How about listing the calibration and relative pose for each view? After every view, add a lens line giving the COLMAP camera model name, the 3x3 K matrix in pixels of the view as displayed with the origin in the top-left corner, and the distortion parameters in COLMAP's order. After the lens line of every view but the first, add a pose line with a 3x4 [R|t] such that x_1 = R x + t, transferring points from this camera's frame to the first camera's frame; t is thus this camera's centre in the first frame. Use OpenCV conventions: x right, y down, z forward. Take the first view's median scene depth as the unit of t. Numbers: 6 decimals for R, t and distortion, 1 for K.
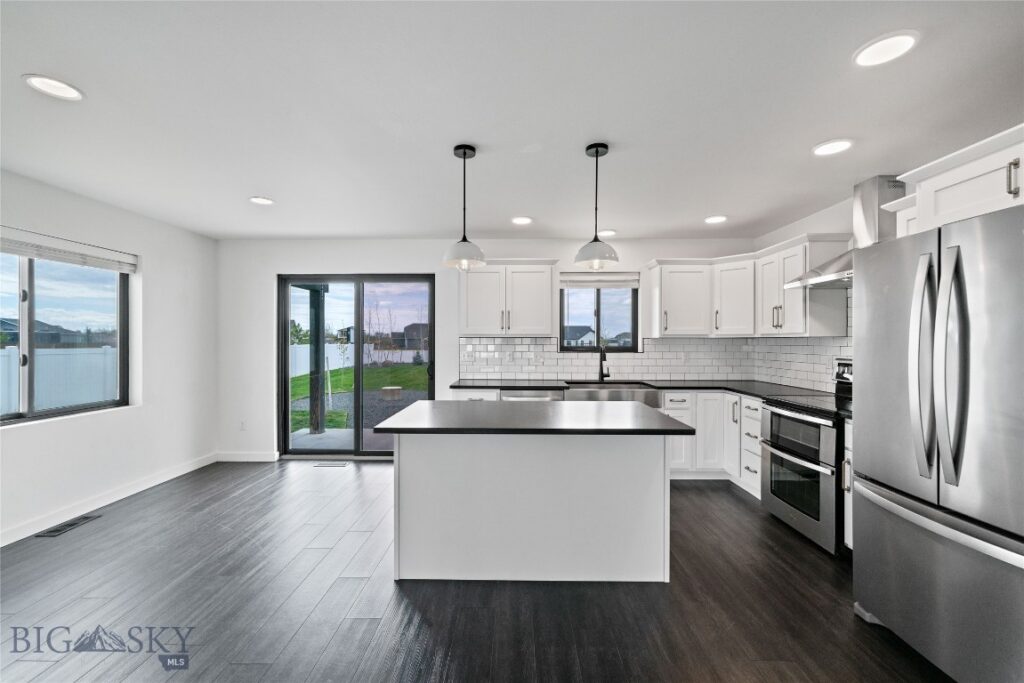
lens RADIAL K [[419.9, 0, 512.0], [0, 419.9, 341.5], [0, 0, 1]] dist [-0.021786, 0.000059]
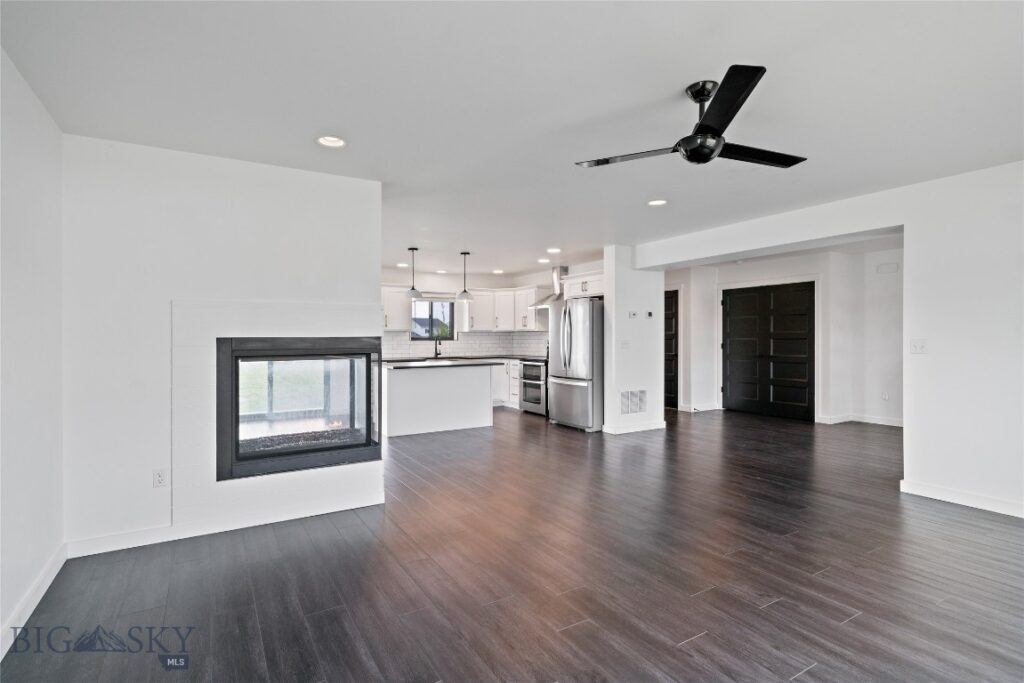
lens RADIAL K [[488.3, 0, 512.0], [0, 488.3, 341.5], [0, 0, 1]] dist [-0.000544, 0.000059]
pose [[0.848016, -0.008705, 0.529899, -0.637520], [0.004952, 0.999952, 0.008502, 0.017404], [-0.529947, -0.004585, 0.848018, -0.930529]]
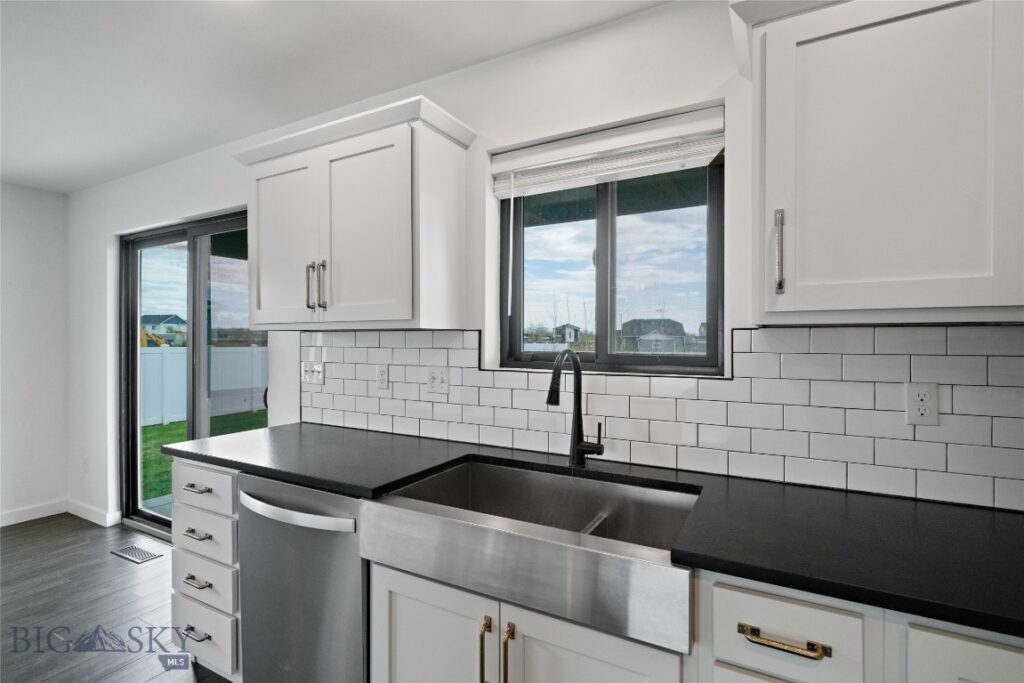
lens RADIAL K [[488.3, 0, 512.0], [0, 488.3, 341.5], [0, 0, 1]] dist [-0.000544, 0.000059]
pose [[0.879480, 0.001302, -0.475934, 0.376847], [-0.000737, 0.999999, 0.001373, 0.000143], [0.475935, -0.000857, 0.879480, 0.705351]]
